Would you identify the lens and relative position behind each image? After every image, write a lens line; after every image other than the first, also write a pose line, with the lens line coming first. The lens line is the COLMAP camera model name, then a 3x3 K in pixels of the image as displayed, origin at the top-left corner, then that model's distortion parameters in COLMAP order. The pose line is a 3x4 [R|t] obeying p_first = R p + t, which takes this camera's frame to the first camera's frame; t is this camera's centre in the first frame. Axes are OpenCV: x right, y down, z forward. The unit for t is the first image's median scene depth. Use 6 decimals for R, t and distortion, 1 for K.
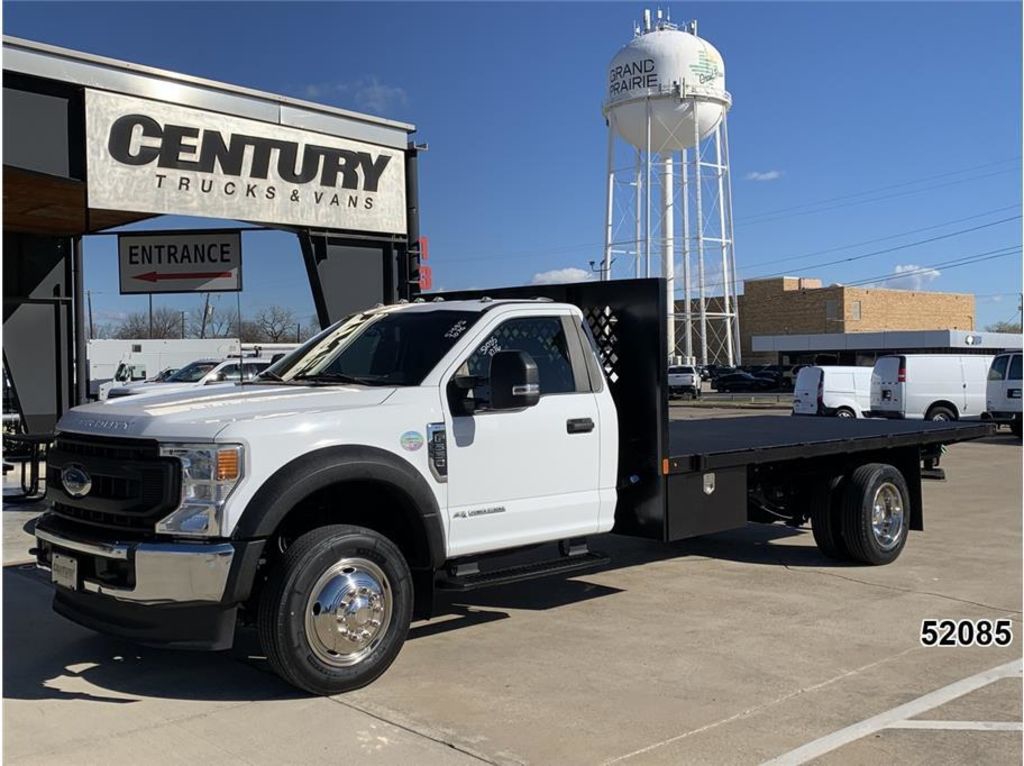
lens RADIAL K [[1086.1, 0, 514.3], [0, 1086.1, 379.2], [0, 0, 1]] dist [0.031467, -0.053308]
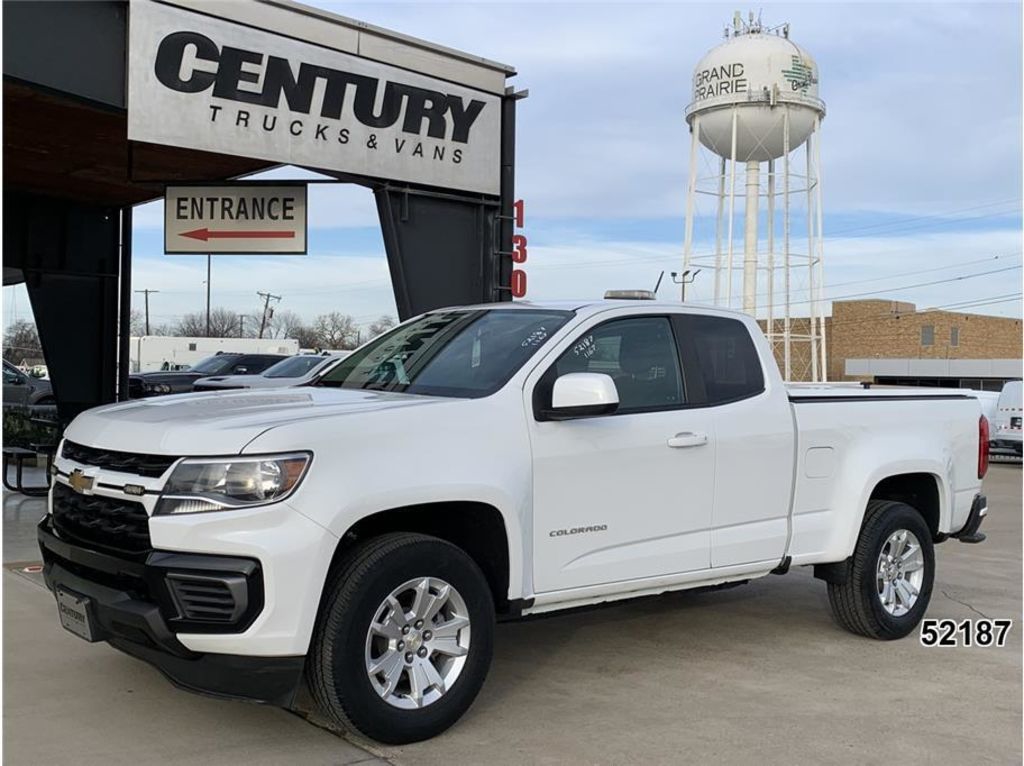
lens RADIAL K [[1134.3, 0, 508.0], [0, 1134.3, 384.1], [0, 0, 1]] dist [0.011758, -0.023356]
pose [[0.997379, 0.036057, -0.062736, -0.035338], [-0.036866, 0.999251, -0.011794, 0.024062], [0.062263, 0.014076, 0.997960, 0.135447]]
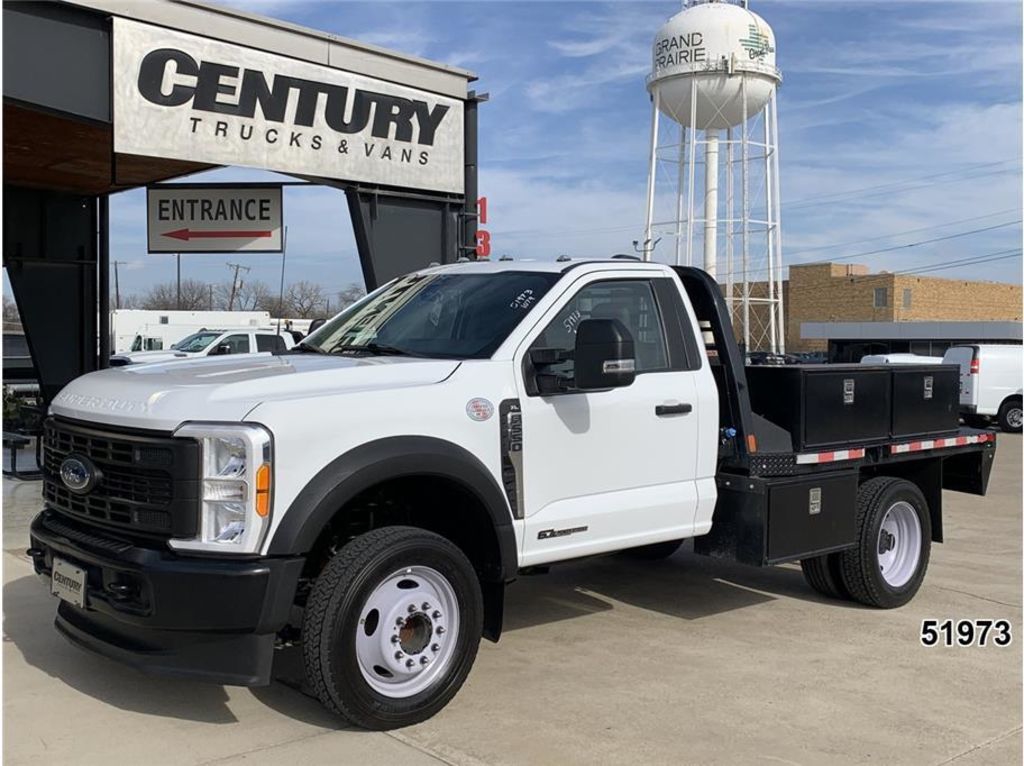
lens RADIAL K [[1113.0, 0, 514.2], [0, 1113.0, 380.6], [0, 0, 1]] dist [0.017188, -0.030057]
pose [[0.999322, 0.024396, -0.027588, -0.030930], [-0.023936, 0.999571, 0.016883, 0.004642], [0.027988, -0.016211, 0.999477, 0.084985]]
